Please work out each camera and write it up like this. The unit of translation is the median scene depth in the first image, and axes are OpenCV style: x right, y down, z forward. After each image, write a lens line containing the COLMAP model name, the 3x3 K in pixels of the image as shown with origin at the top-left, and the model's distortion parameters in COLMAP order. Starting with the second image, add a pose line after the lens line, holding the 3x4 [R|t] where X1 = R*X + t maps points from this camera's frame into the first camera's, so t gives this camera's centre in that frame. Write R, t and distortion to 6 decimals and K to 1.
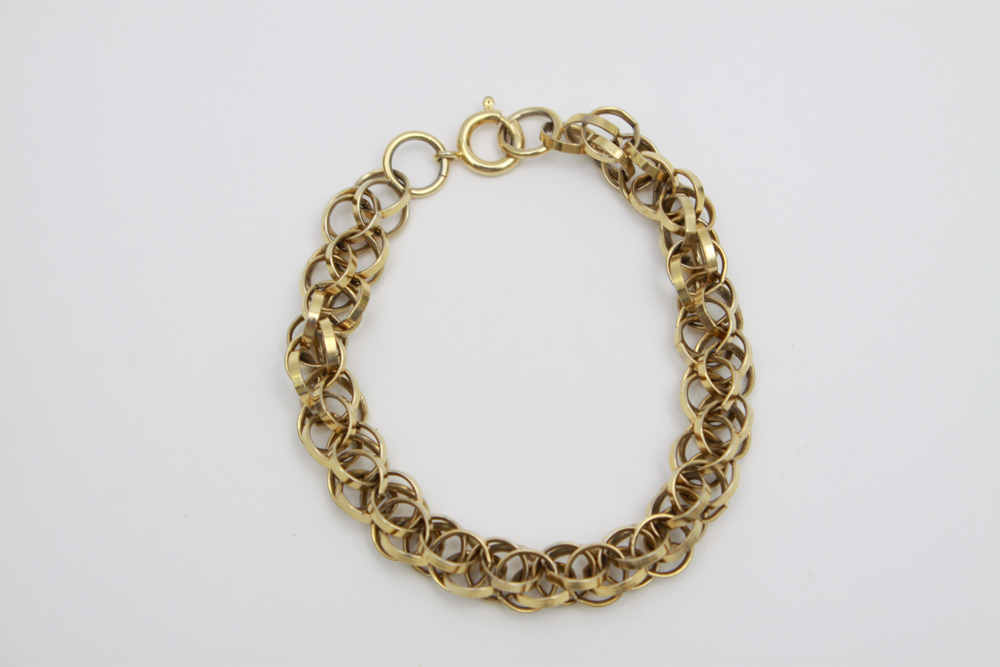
lens RADIAL K [[2381.4, 0, 500.0], [0, 2381.4, 333.5], [0, 0, 1]] dist [0.039949, 0.156767]
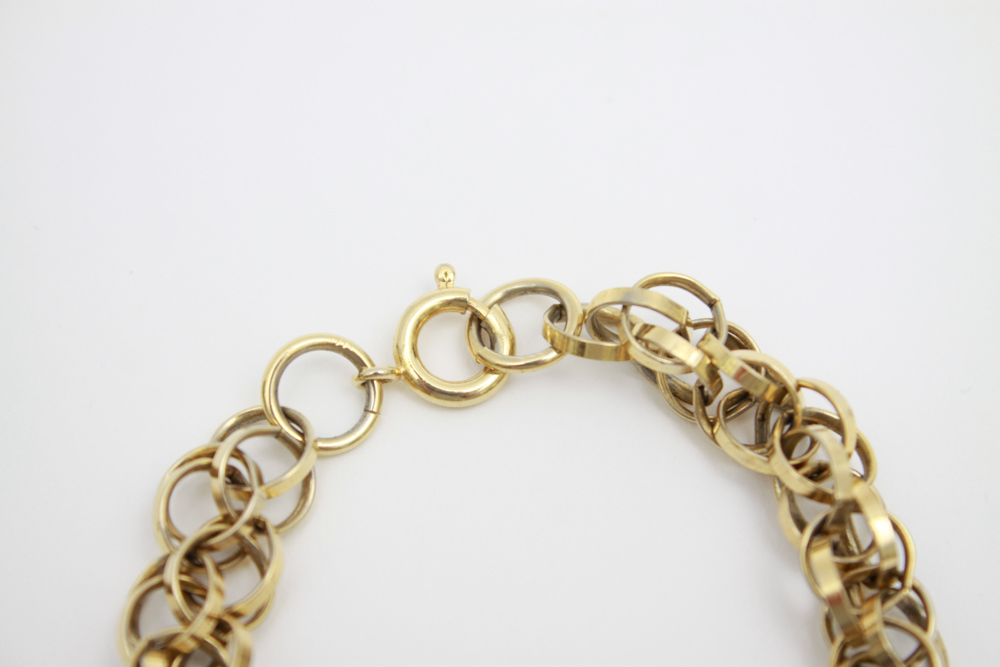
lens RADIAL K [[2381.4, 0, 500.0], [0, 2381.4, 333.5], [0, 0, 1]] dist [0.039949, 0.156767]
pose [[0.995772, -0.052201, 0.075585, -0.035675], [0.056808, 0.996572, -0.060141, -0.050278], [-0.072186, 0.064181, 0.995324, 0.455989]]
